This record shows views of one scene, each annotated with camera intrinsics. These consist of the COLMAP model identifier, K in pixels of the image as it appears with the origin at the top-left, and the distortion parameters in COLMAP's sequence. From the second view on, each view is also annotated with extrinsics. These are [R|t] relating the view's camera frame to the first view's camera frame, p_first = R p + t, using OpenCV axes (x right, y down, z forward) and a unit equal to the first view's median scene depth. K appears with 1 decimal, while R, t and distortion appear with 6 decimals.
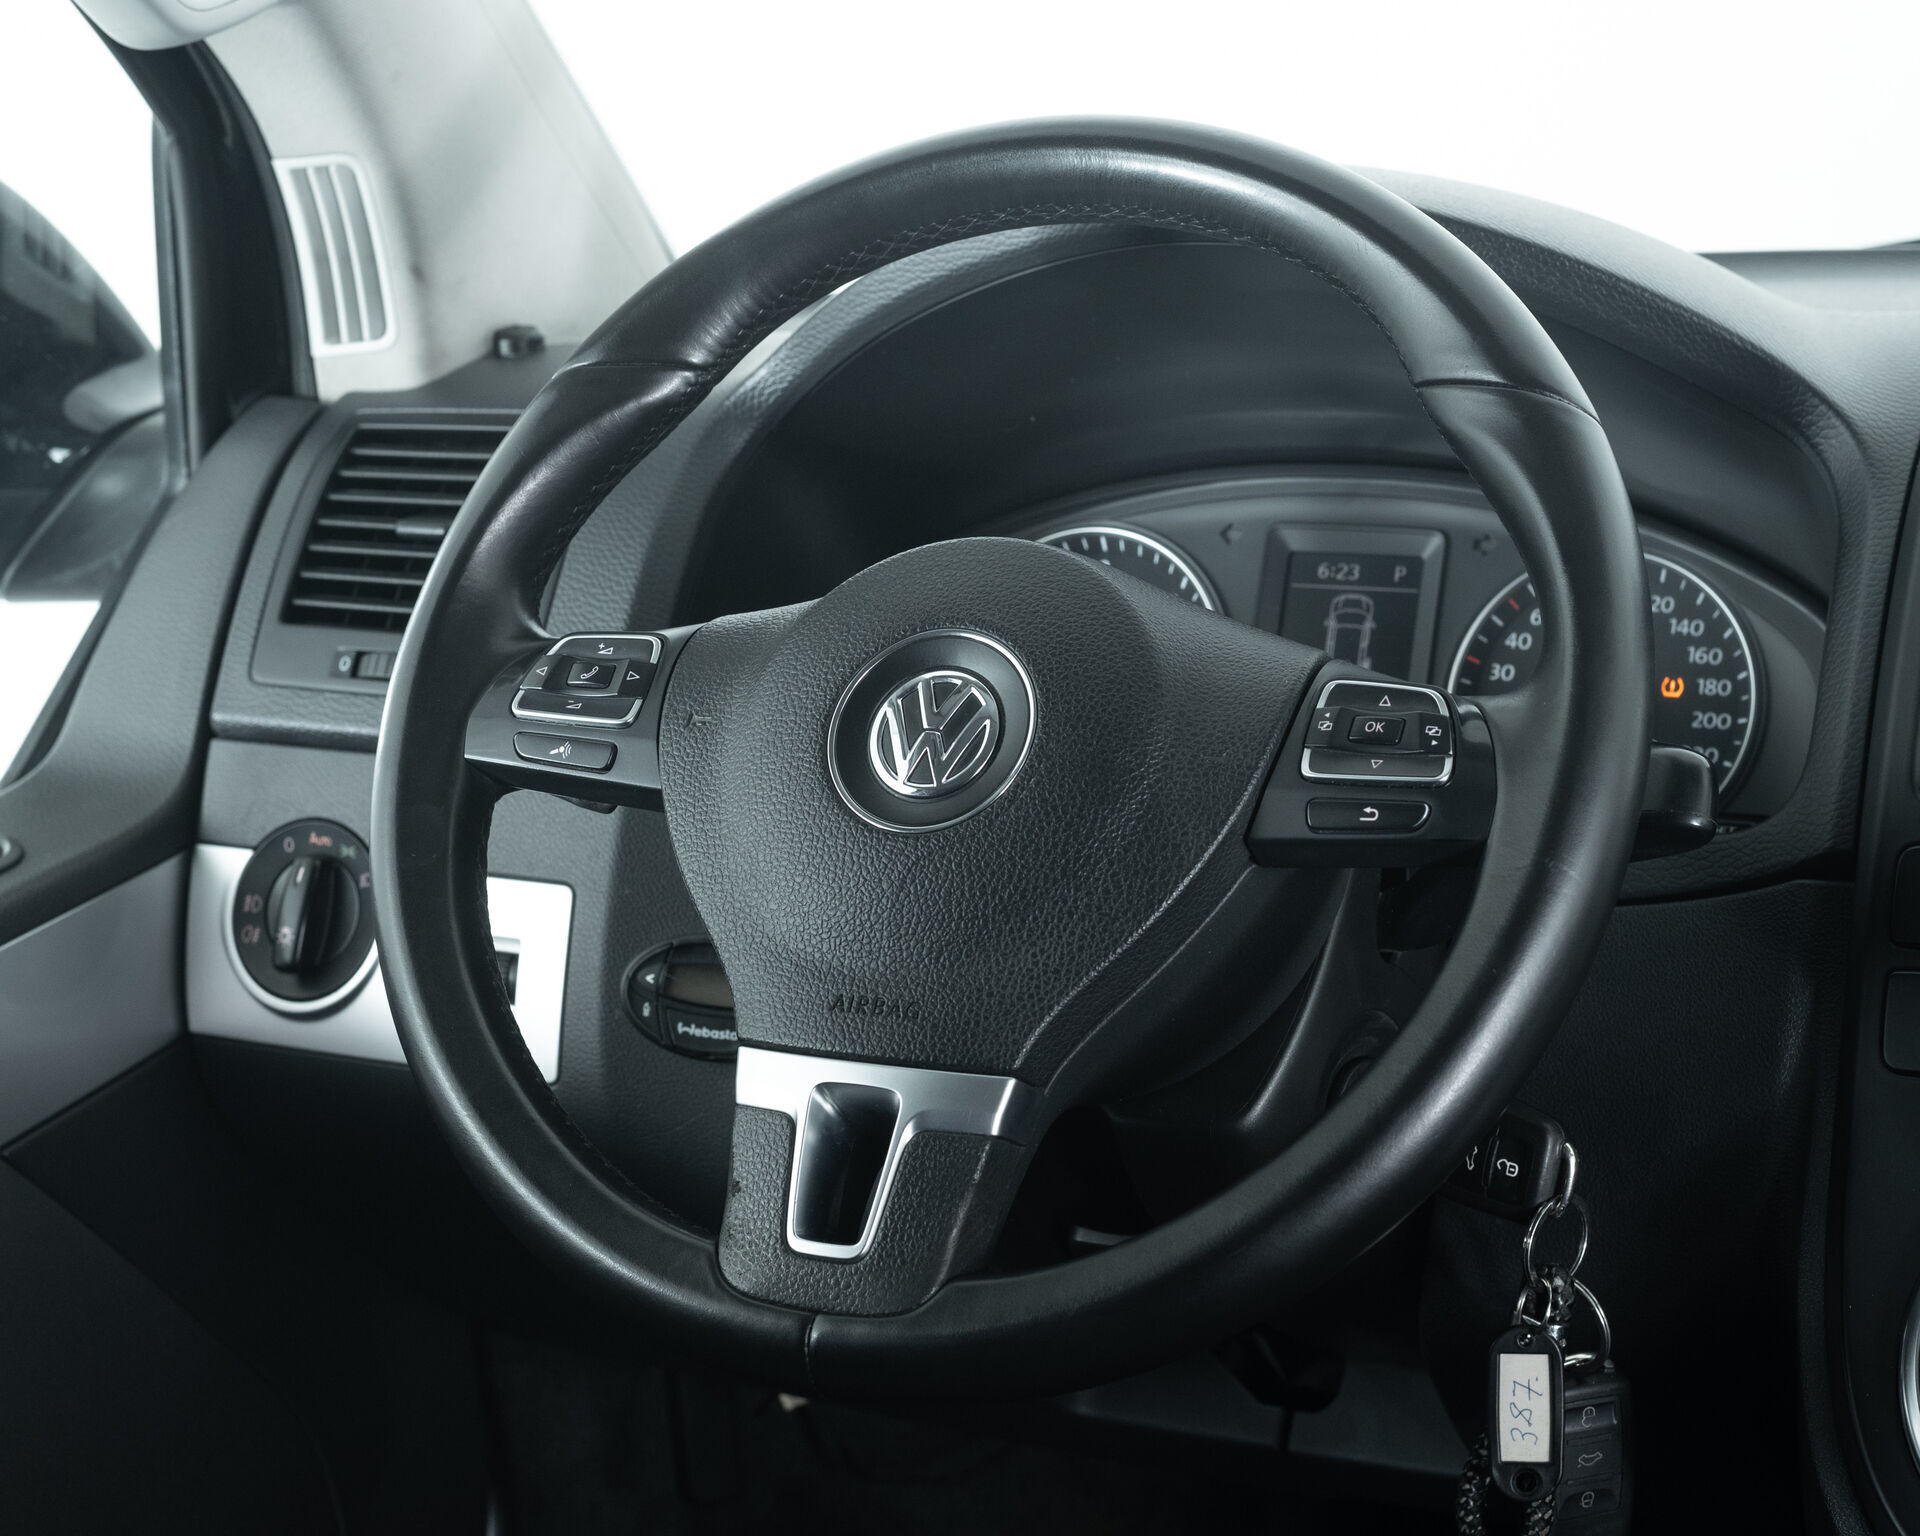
lens RADIAL K [[3507.0, 0, 1003.9], [0, 3507.0, 768.5], [0, 0, 1]] dist [-0.151901, 0.268591]
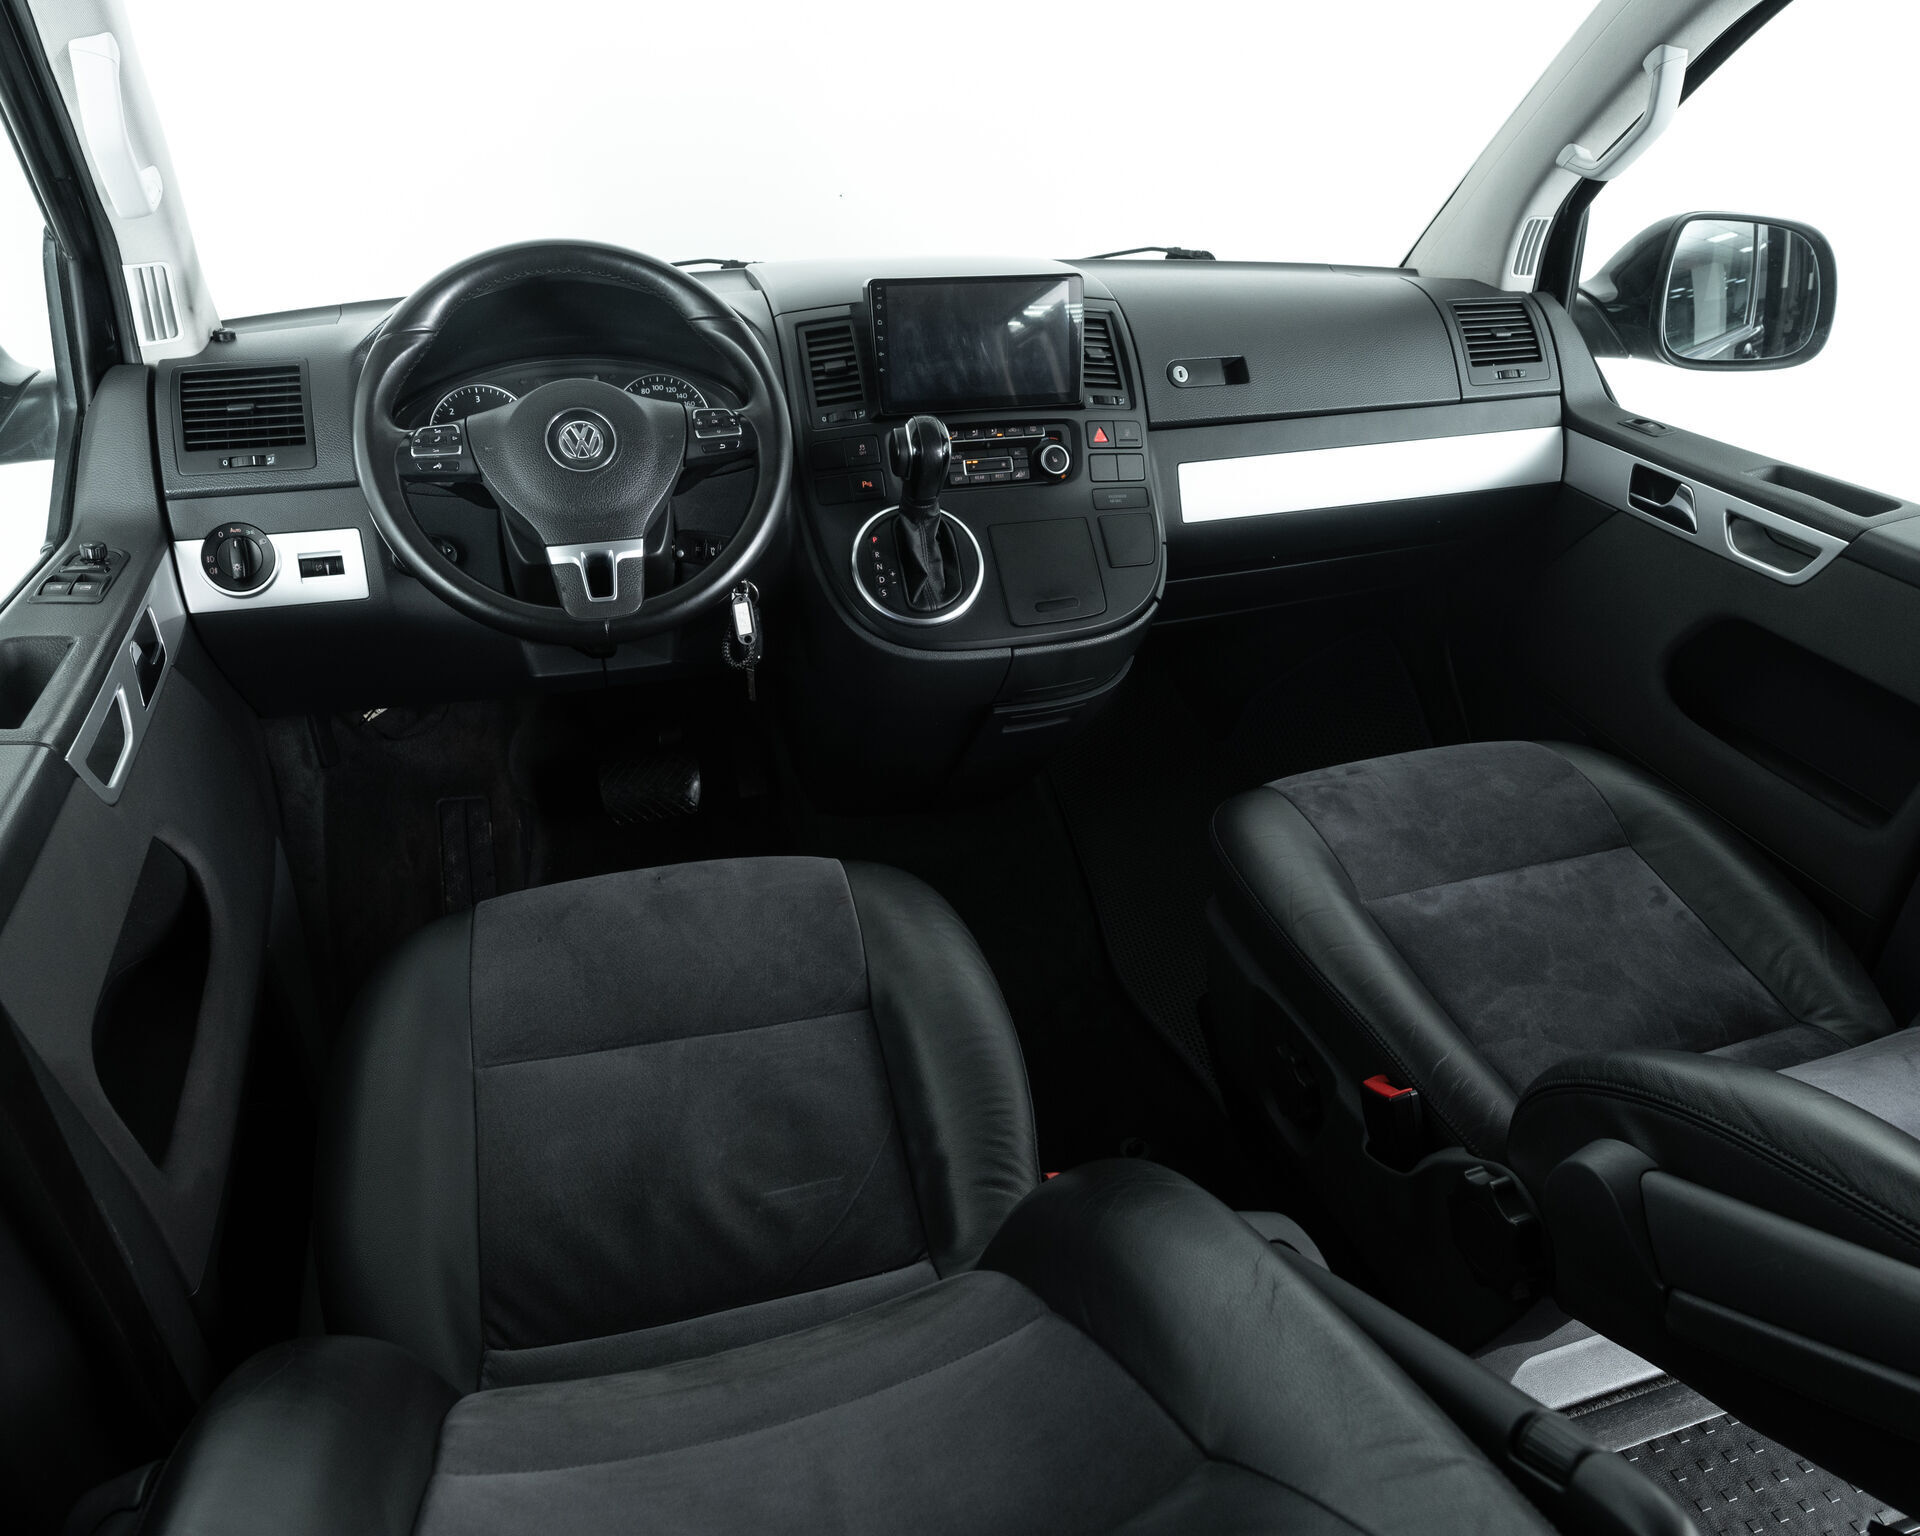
lens RADIAL K [[1338.5, 0, 958.0], [0, 1338.5, 751.4], [0, 0, 1]] dist [-0.036965, -0.000432]
pose [[0.741613, -0.259044, 0.618794, -0.556314], [0.130469, 0.960517, 0.245734, 0.007981], [-0.658018, -0.101507, 0.746129, -0.163901]]
